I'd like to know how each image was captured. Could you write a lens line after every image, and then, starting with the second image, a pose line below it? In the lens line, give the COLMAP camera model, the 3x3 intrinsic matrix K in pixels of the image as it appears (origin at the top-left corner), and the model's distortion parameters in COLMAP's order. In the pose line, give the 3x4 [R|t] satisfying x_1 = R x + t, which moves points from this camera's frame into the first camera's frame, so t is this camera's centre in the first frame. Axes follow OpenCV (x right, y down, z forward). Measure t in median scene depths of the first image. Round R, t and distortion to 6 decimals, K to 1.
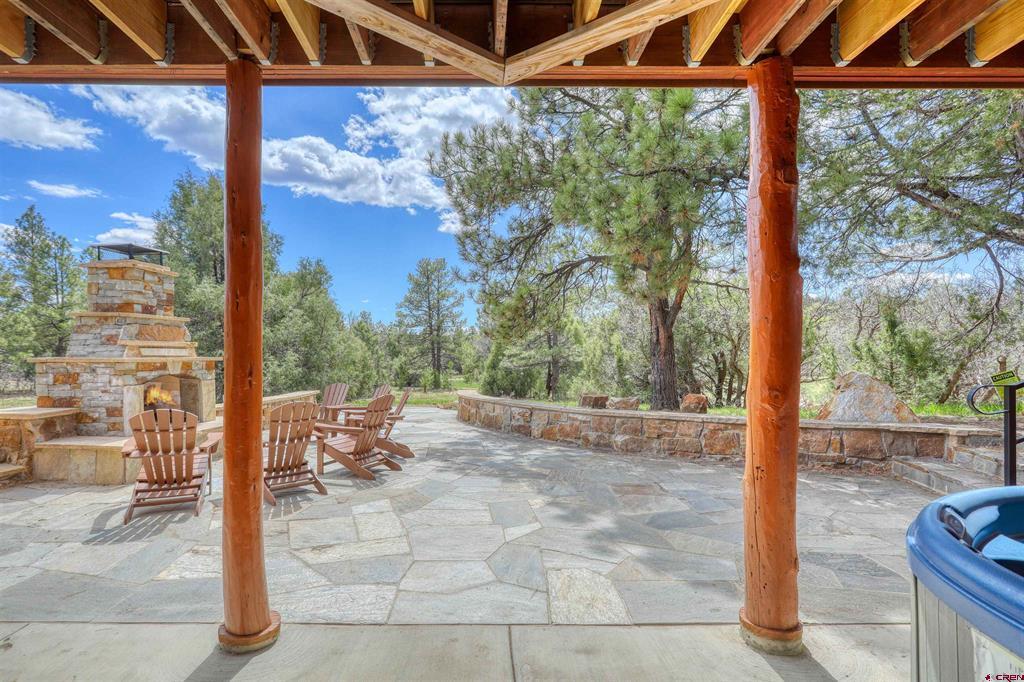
lens RADIAL K [[491.2, 0, 486.1], [0, 491.2, 362.7], [0, 0, 1]] dist [0.001306, 0.000074]
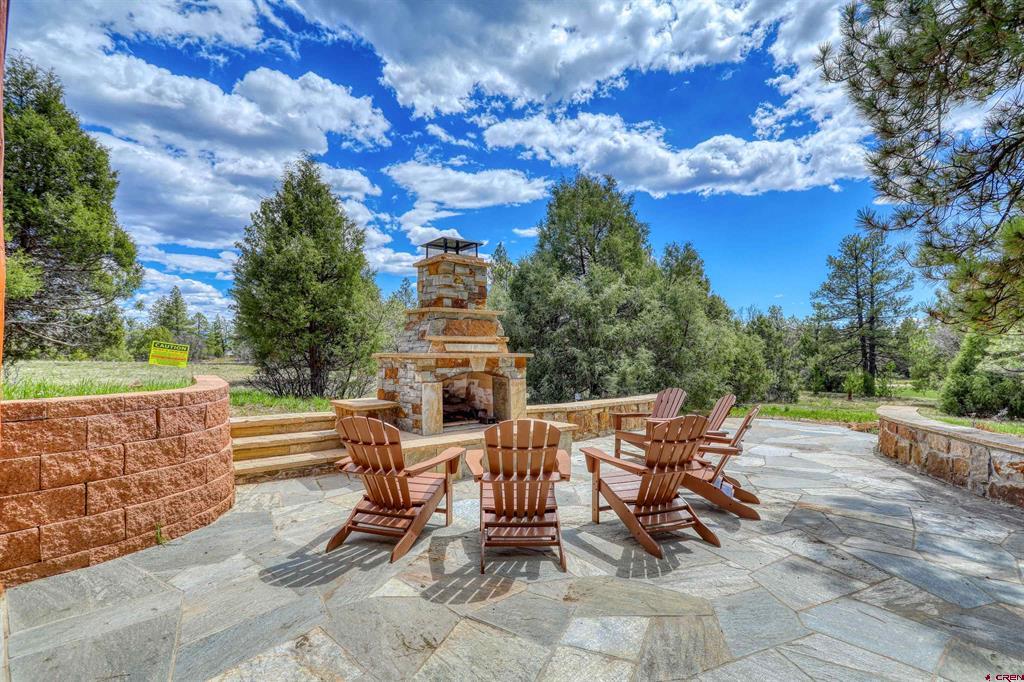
lens RADIAL K [[482.3, 0, 517.7], [0, 482.3, 351.6], [0, 0, 1]] dist [-0.000313, -0.000136]
pose [[0.739805, -0.004972, -0.672803, 0.028987], [-0.009349, 0.999800, -0.017669, 0.001229], [0.672757, 0.019361, 0.739610, 0.335116]]
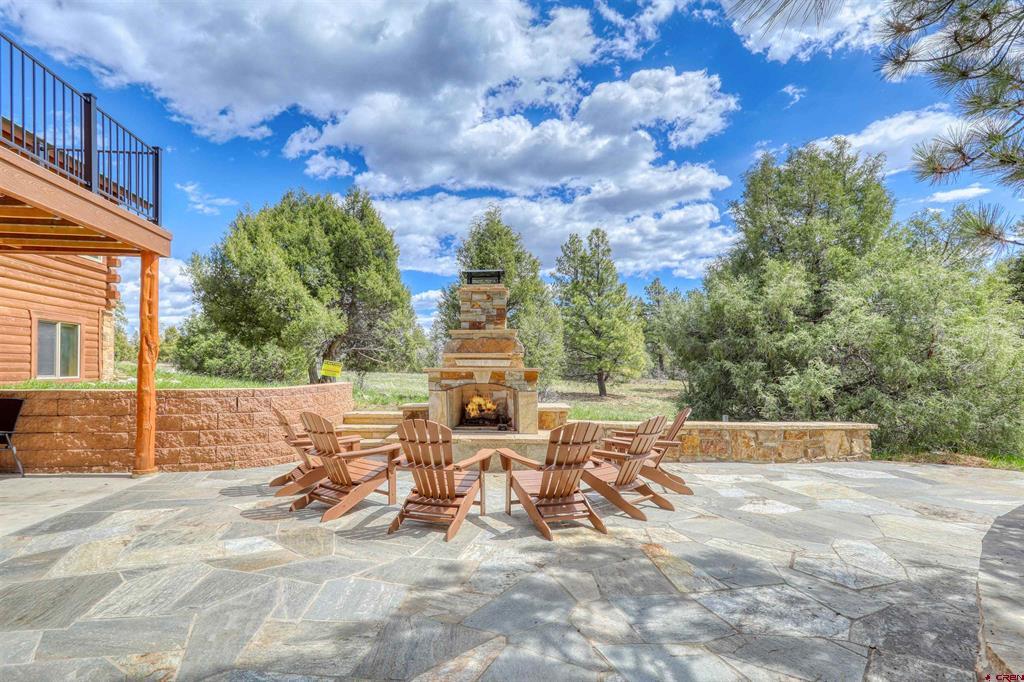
lens RADIAL K [[491.2, 0, 486.1], [0, 491.2, 362.7], [0, 0, 1]] dist [0.001306, 0.000074]
pose [[0.109416, -0.016340, -0.993862, 0.384662], [-0.017097, 0.999686, -0.018318, -0.001822], [0.993849, 0.018996, 0.109103, 0.791283]]
